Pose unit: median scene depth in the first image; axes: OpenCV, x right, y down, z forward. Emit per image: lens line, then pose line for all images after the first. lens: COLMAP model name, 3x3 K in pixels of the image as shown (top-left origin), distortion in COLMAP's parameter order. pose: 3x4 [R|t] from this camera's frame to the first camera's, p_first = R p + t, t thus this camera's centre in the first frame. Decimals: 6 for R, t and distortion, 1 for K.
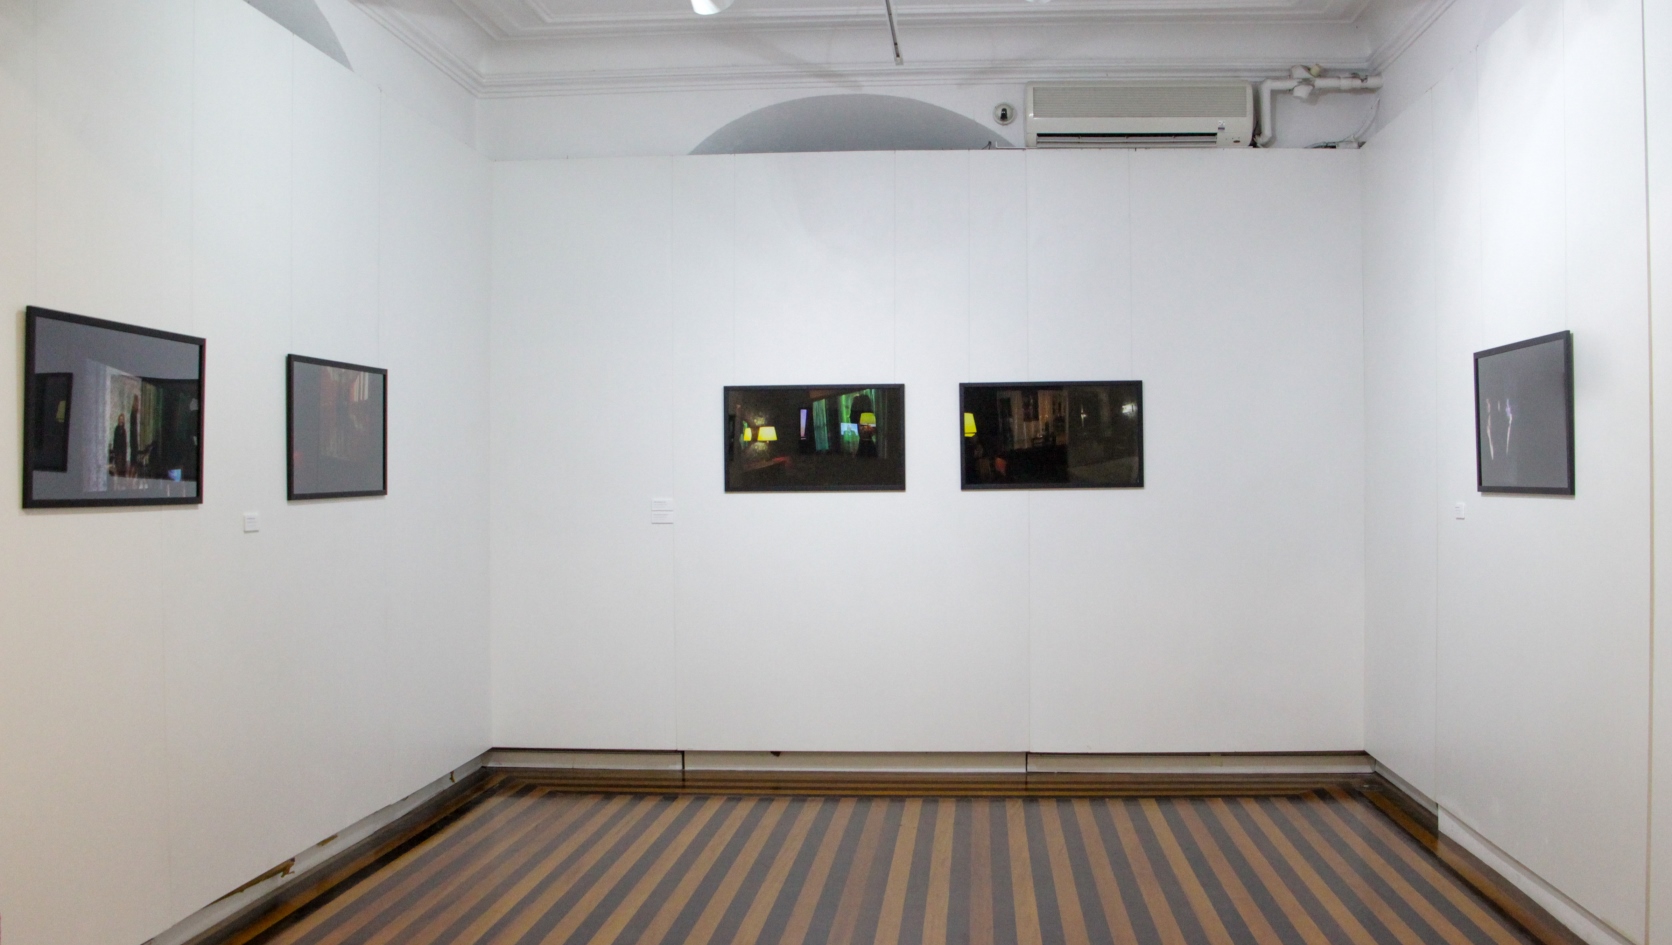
lens RADIAL K [[1440.1, 0, 853.1], [0, 1440.1, 487.5], [0, 0, 1]] dist [-0.164642, 0.036033]
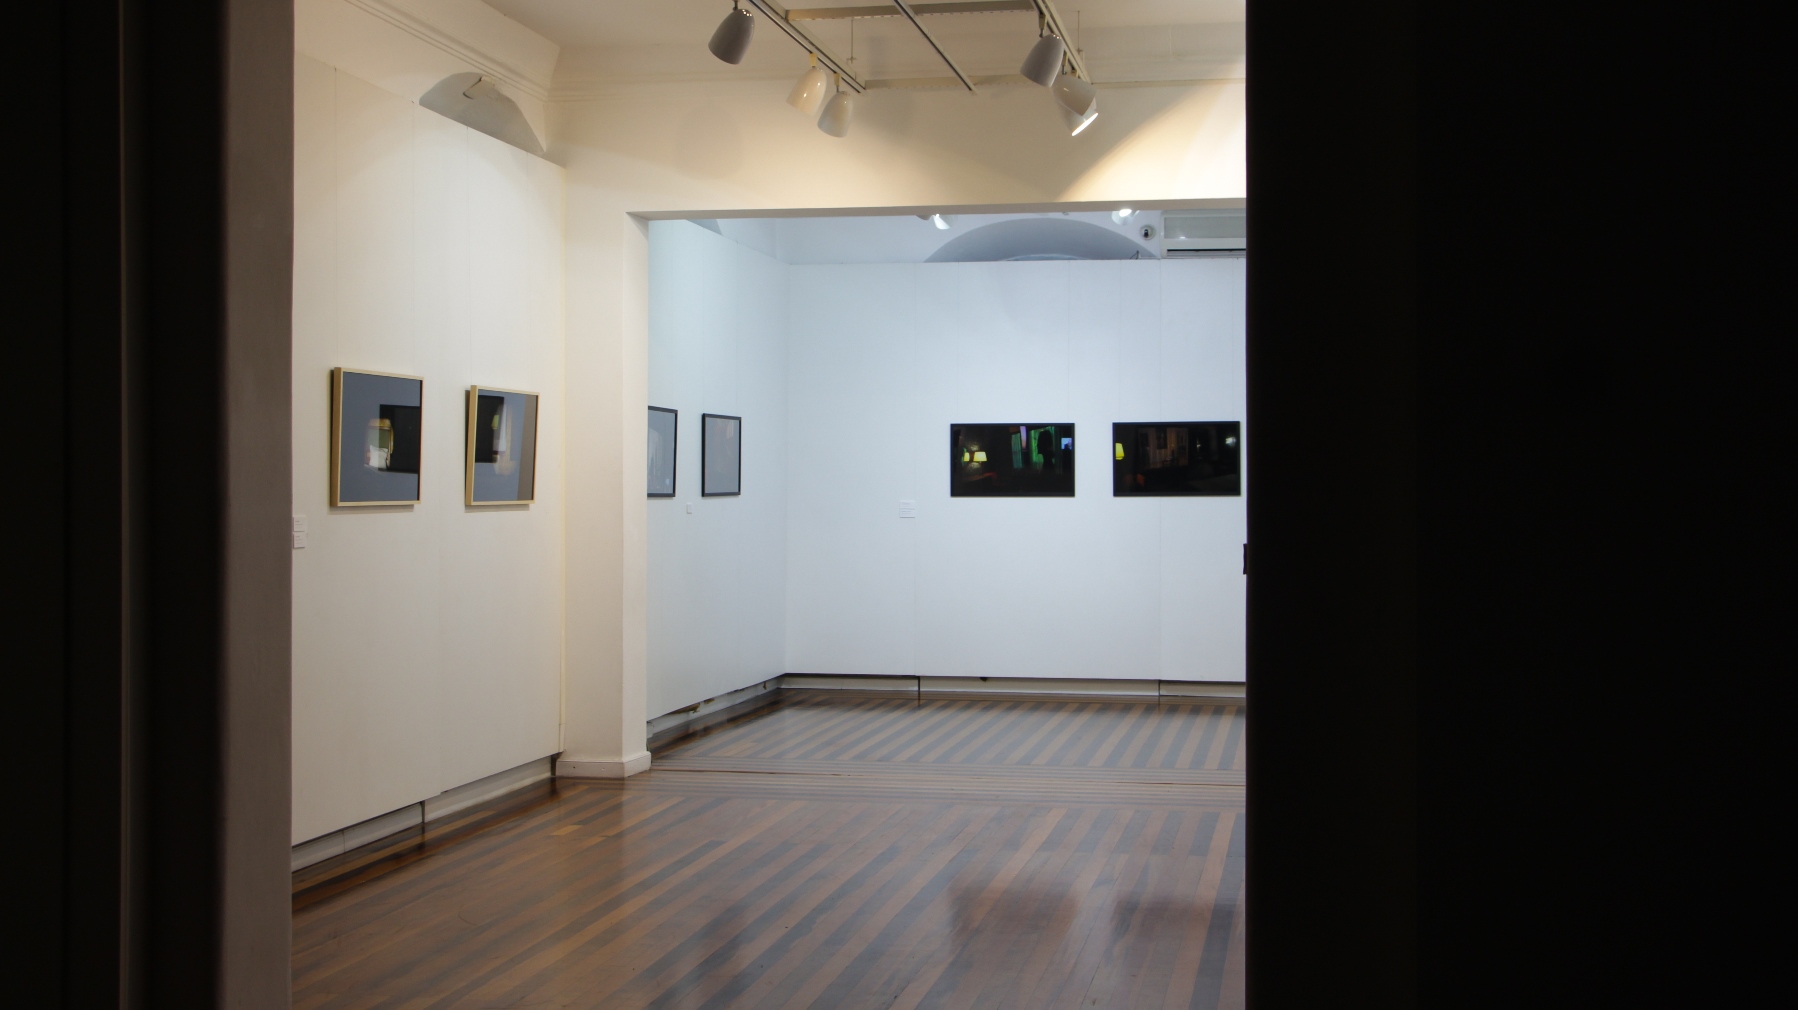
lens RADIAL K [[2297.4, 0, 910.6], [0, 2297.4, 502.5], [0, 0, 1]] dist [-0.016883, 0.000000]
pose [[0.995462, 0.007947, -0.094826, 0.091607], [-0.008247, 0.999962, -0.002772, 0.016238], [0.094800, 0.003542, 0.995490, -1.326430]]
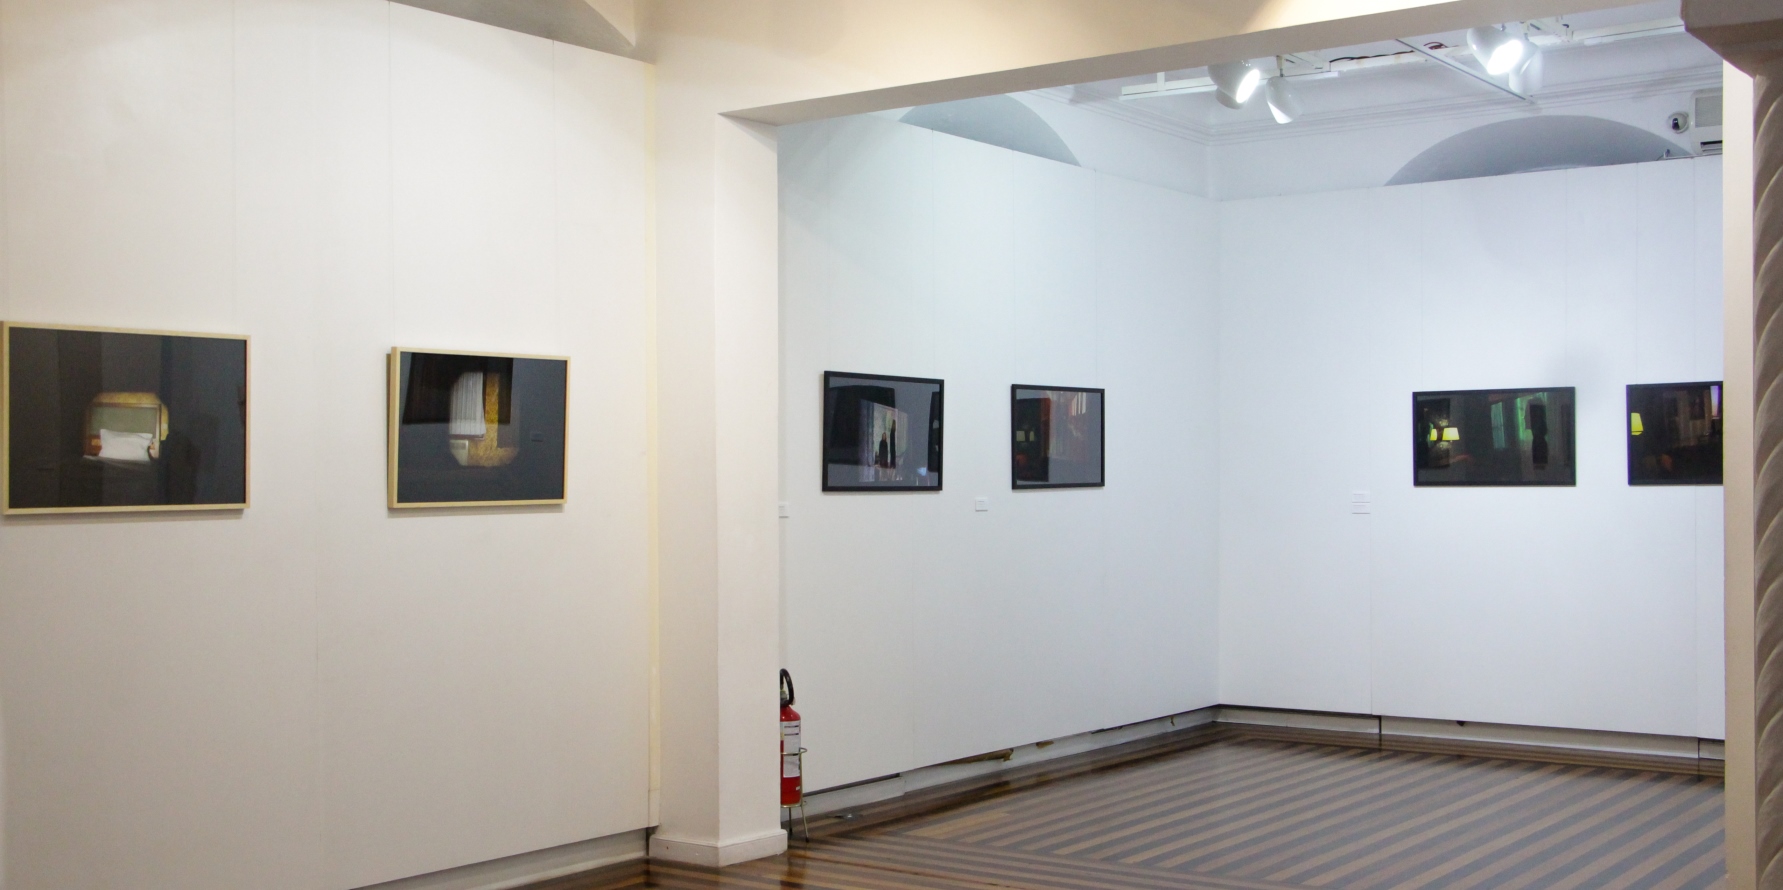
lens RADIAL K [[1952.4, 0, 920.5], [0, 1952.4, 488.1], [0, 0, 1]] dist [-0.040331, 0.000000]
pose [[0.846807, 0.004723, -0.531880, 0.396494], [-0.004047, 0.999989, 0.002437, 0.002712], [0.531886, 0.000089, 0.846816, -0.498625]]
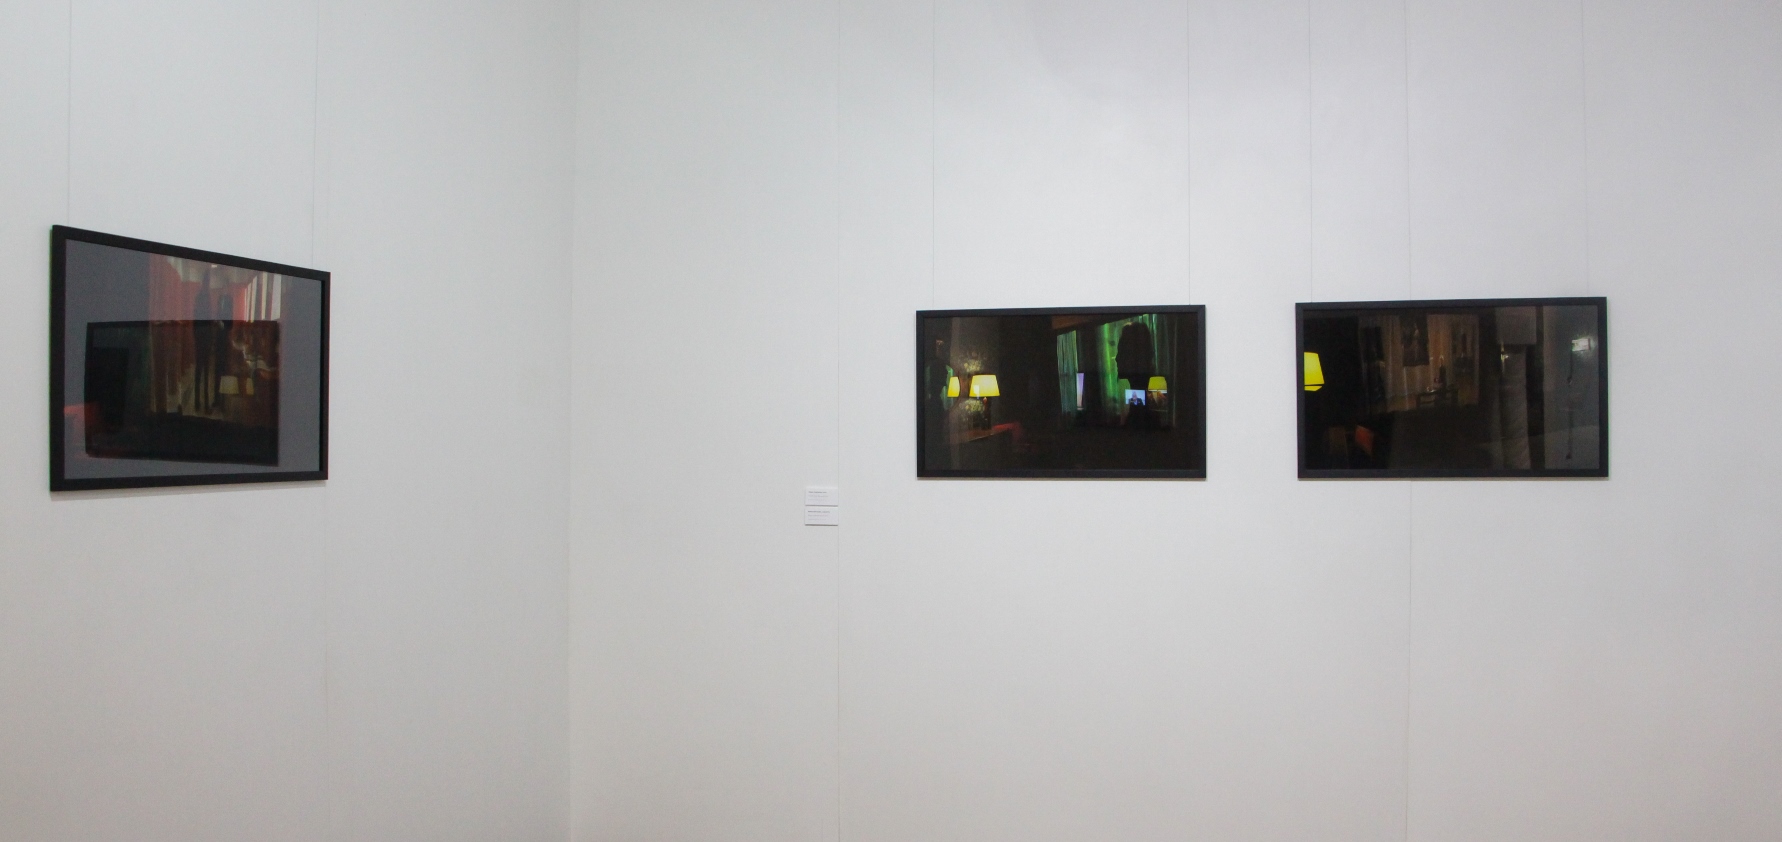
lens RADIAL K [[1503.6, 0, 912.2], [0, 1503.6, 454.3], [0, 0, 1]] dist [-0.117981, 0.015240]
pose [[0.984295, 0.008161, -0.176340, 0.025684], [-0.009308, 0.999941, -0.005679, -0.003341], [0.176283, 0.007231, 0.984313, 0.348114]]
